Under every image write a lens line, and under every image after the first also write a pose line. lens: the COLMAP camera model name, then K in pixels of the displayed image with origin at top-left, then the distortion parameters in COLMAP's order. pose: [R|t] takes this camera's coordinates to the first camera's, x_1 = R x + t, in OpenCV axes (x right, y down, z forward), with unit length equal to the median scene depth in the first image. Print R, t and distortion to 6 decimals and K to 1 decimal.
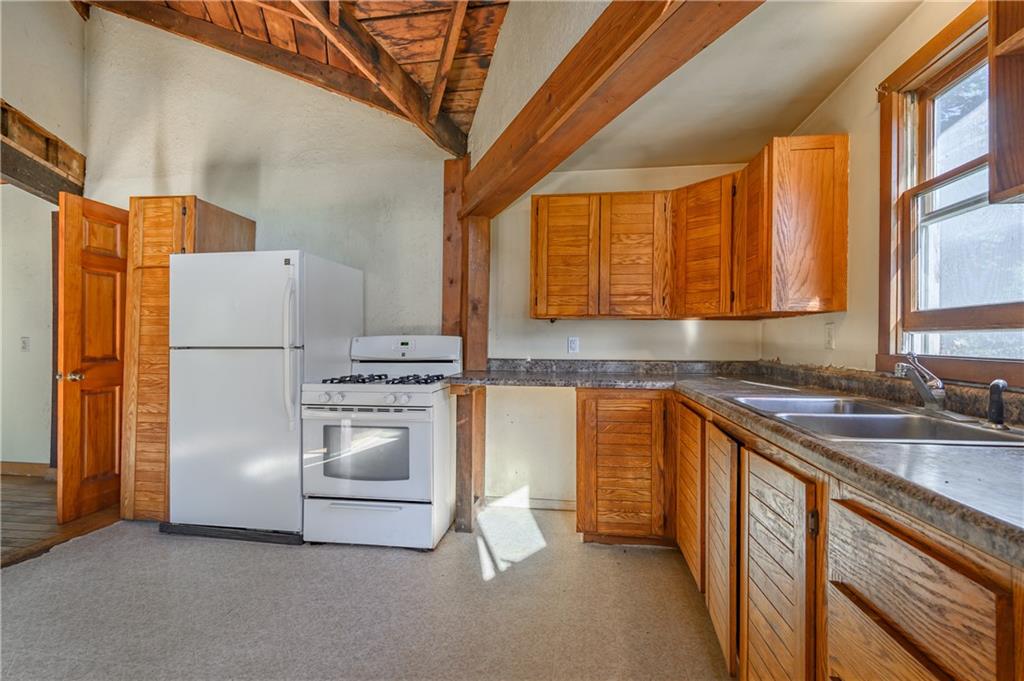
lens RADIAL K [[459.8, 0, 514.9], [0, 459.8, 339.9], [0, 0, 1]] dist [-0.001393, -0.000349]
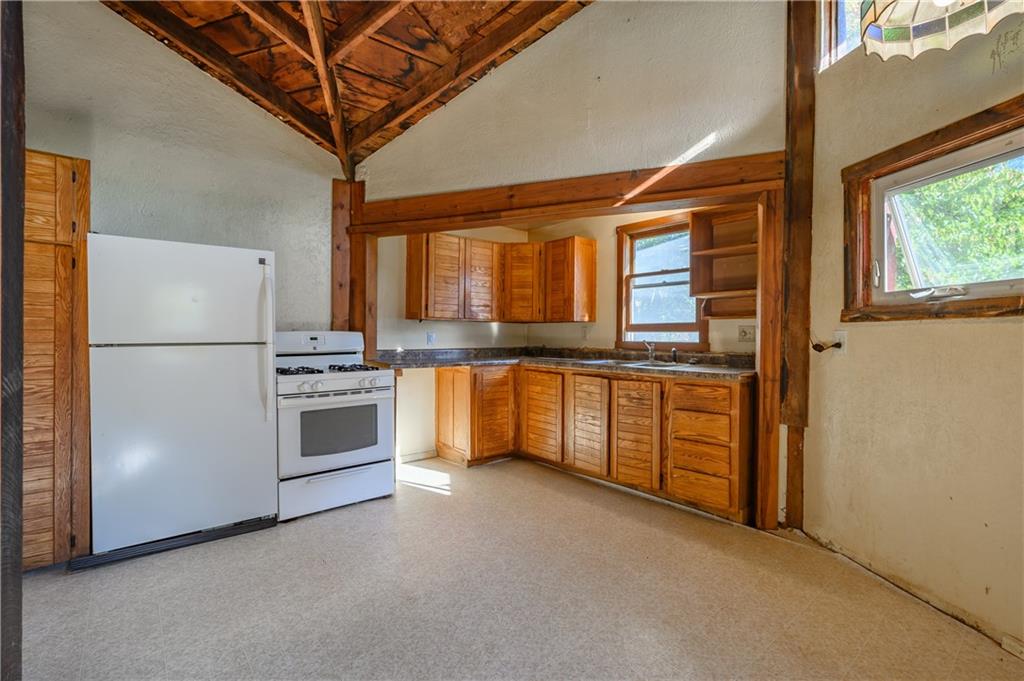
lens RADIAL K [[476.1, 0, 488.3], [0, 476.1, 339.7], [0, 0, 1]] dist [-0.000367, -0.000084]
pose [[0.682220, -0.009394, 0.731087, -0.921586], [-0.001420, 0.999899, 0.014173, -0.006735], [-0.731146, -0.010707, 0.682137, -0.120329]]
